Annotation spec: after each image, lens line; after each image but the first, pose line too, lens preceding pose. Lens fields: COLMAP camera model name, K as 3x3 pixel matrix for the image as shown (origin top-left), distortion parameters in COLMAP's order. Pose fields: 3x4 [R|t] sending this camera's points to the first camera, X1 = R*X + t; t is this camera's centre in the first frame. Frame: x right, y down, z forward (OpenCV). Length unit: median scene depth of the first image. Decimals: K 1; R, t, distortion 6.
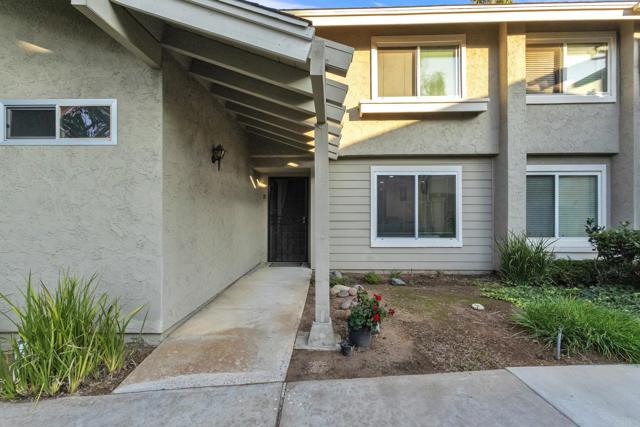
lens RADIAL K [[297.5, 0, 321.2], [0, 297.5, 215.4], [0, 0, 1]] dist [-0.001224, -0.000540]
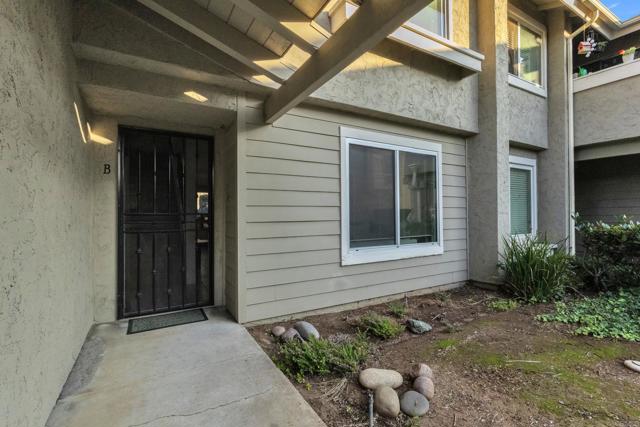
lens RADIAL K [[297.5, 0, 319.8], [0, 297.5, 214.0], [0, 0, 1]] dist [-0.001224, -0.000540]
pose [[0.846404, -0.005423, 0.532513, -0.178780], [0.005044, 0.999985, 0.002166, 0.004340], [-0.532517, 0.000853, 0.846419, 0.532446]]
